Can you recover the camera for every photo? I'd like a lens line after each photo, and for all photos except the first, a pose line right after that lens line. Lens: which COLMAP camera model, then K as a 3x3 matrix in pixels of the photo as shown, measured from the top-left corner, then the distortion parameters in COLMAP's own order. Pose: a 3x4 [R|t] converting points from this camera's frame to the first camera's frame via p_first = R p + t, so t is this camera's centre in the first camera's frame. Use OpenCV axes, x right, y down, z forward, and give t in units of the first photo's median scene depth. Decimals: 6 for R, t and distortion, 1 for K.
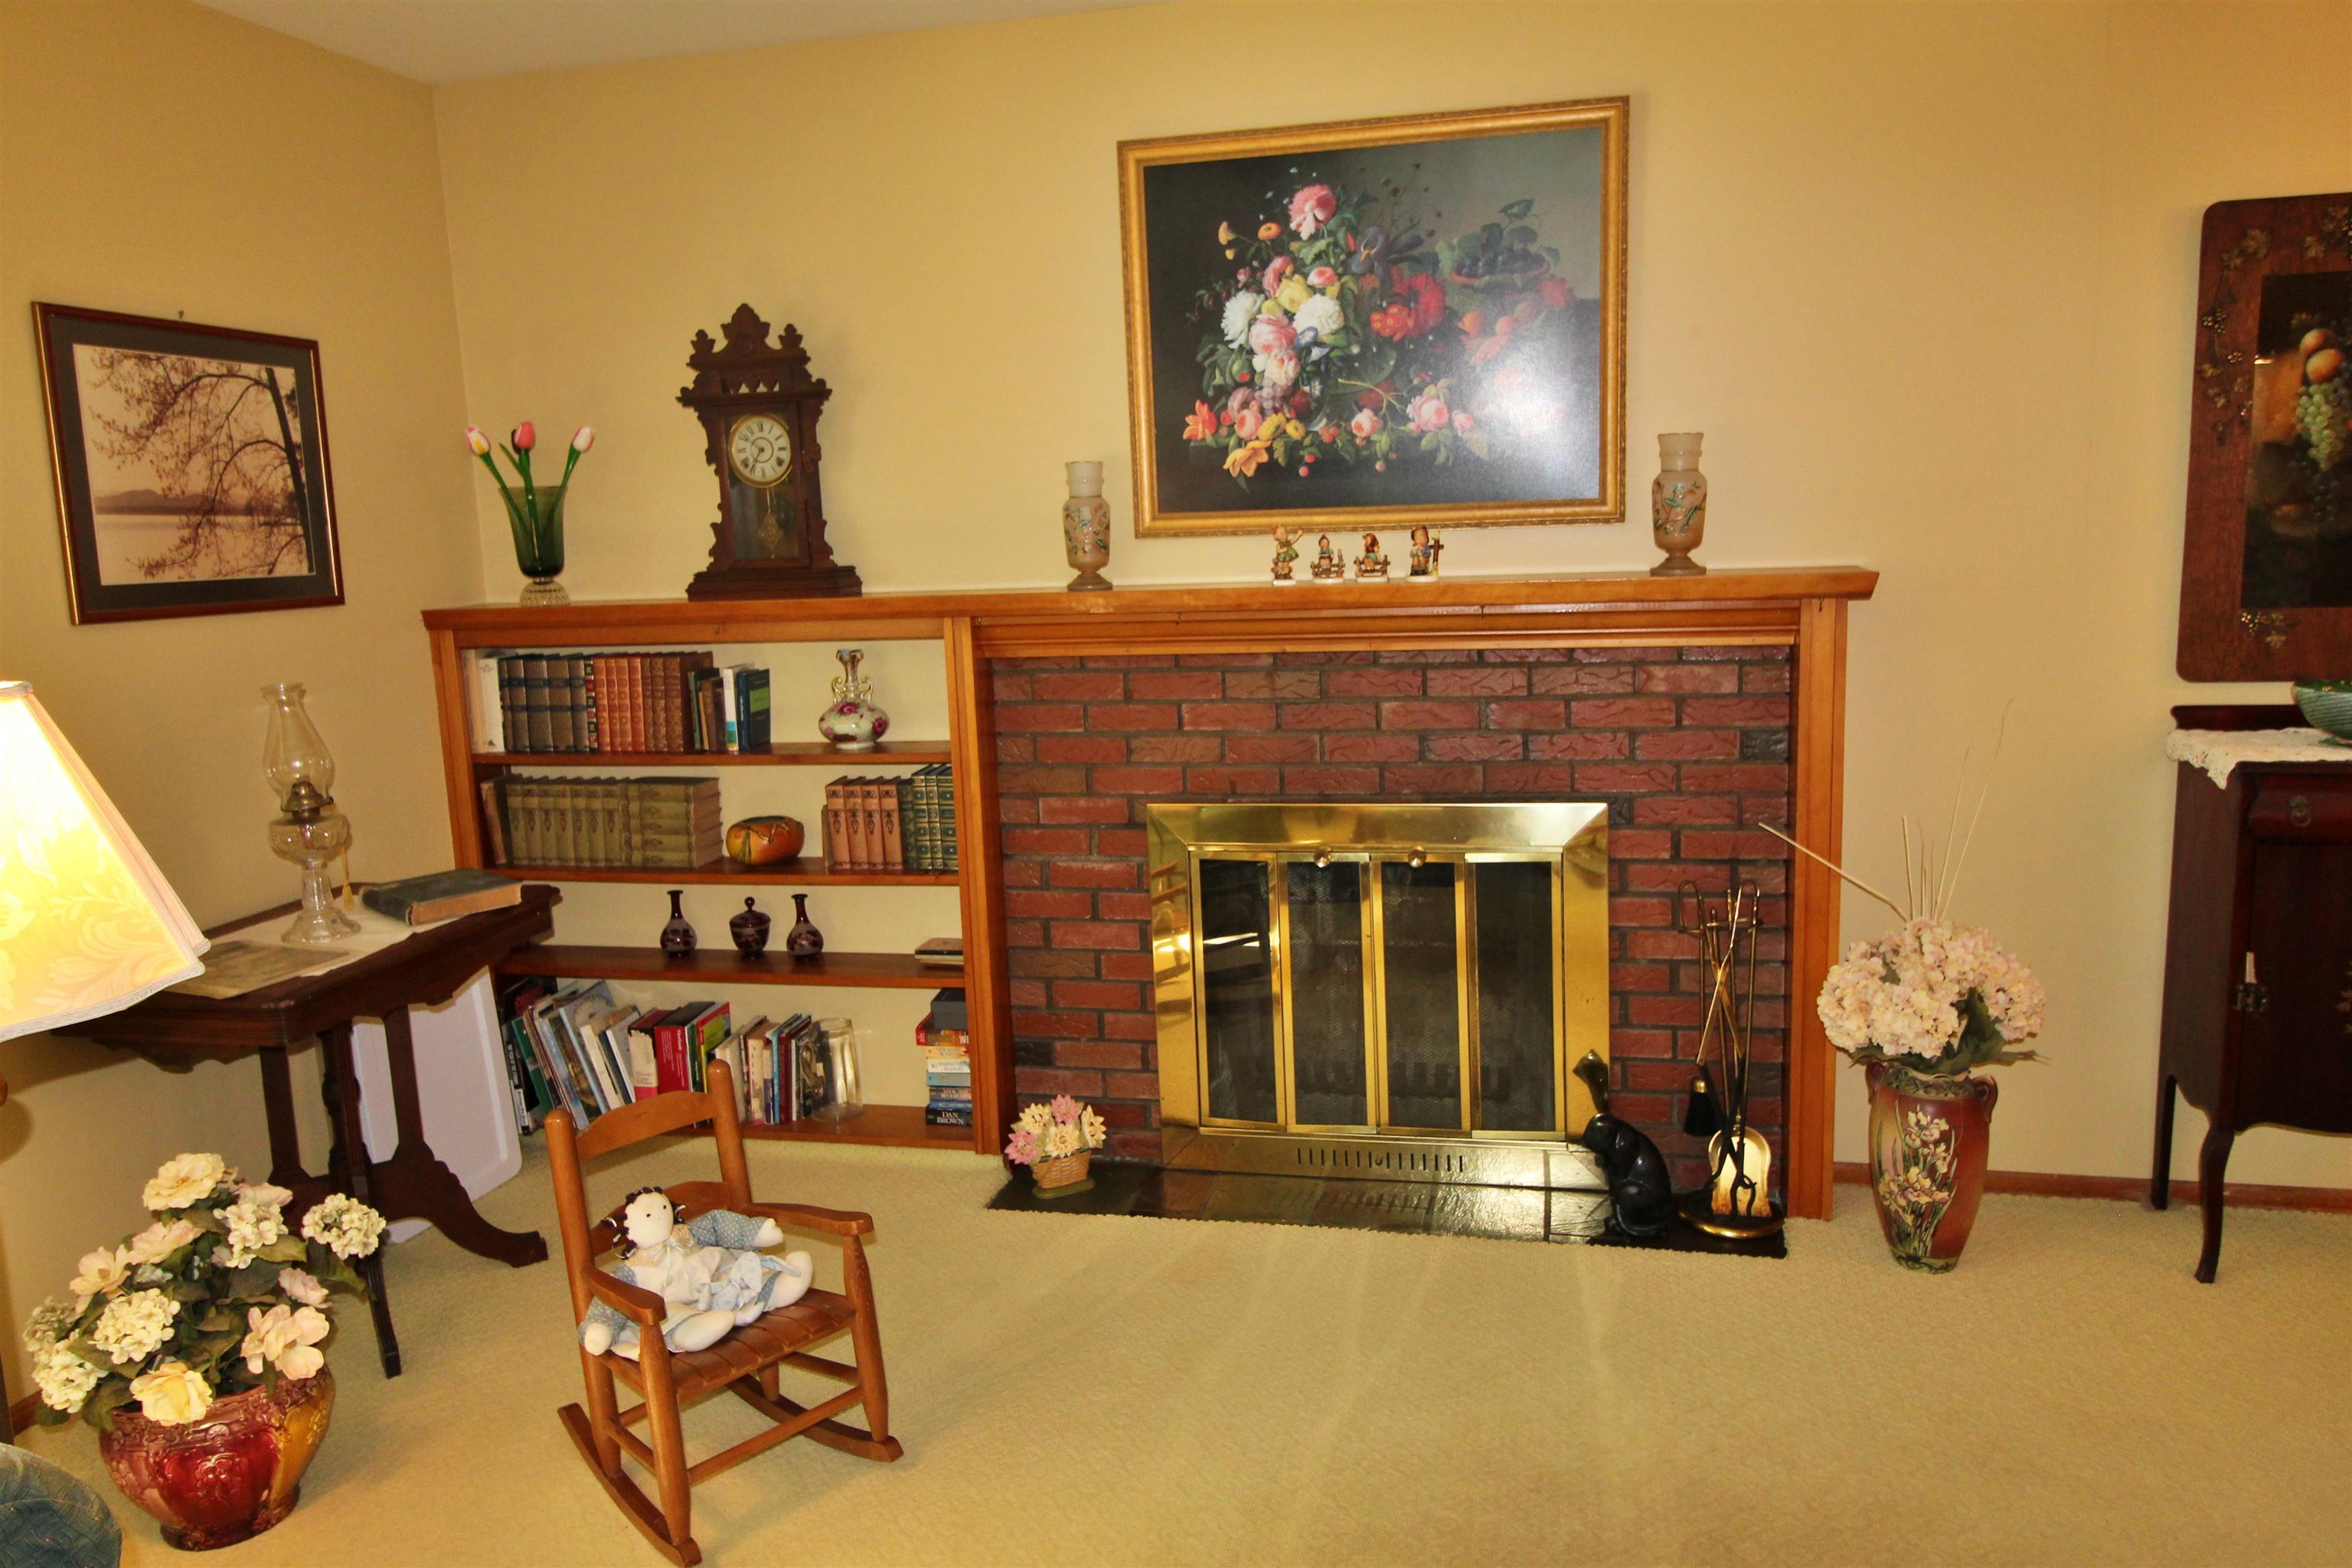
lens RADIAL K [[1612.9, 0, 1176.0], [0, 1612.9, 766.2], [0, 0, 1]] dist [0.008312, -0.006030]
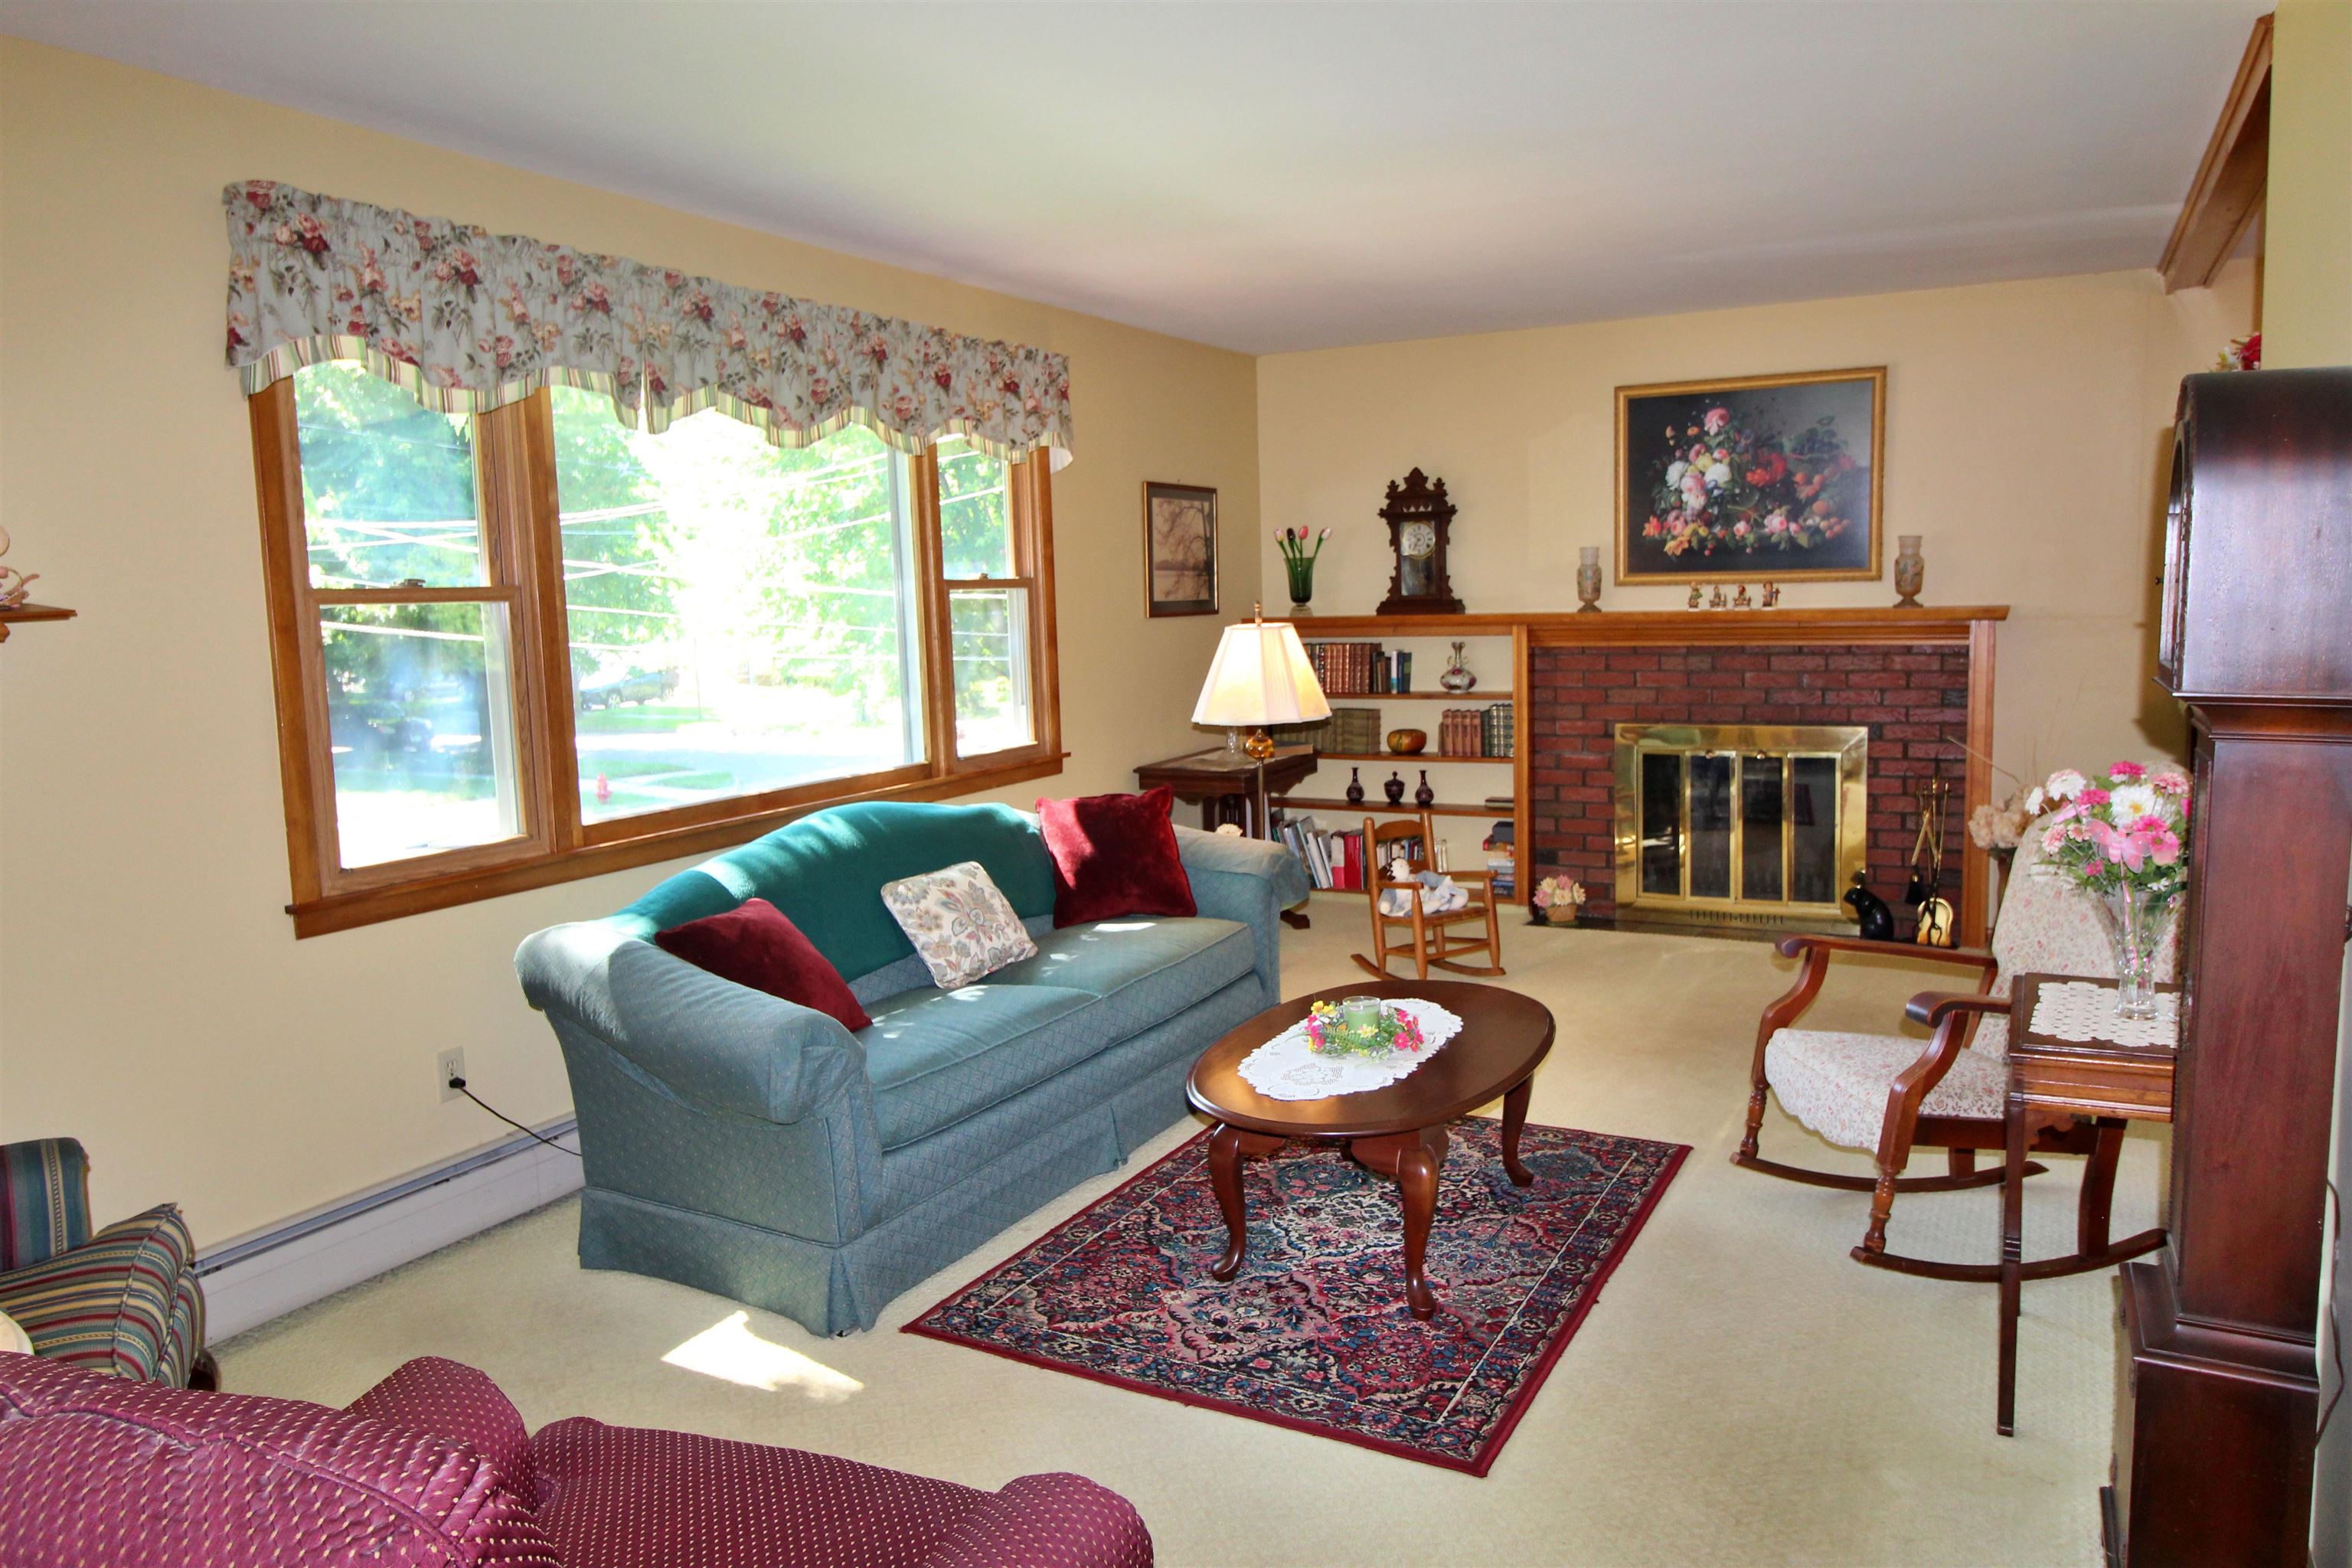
lens RADIAL K [[1612.9, 0, 1176.0], [0, 1612.9, 766.2], [0, 0, 1]] dist [0.008312, -0.006030]
pose [[0.967945, 0.039044, -0.248107, -0.047053], [-0.046929, 0.998561, -0.025944, 0.152756], [0.246737, 0.036755, 0.968385, -1.020757]]
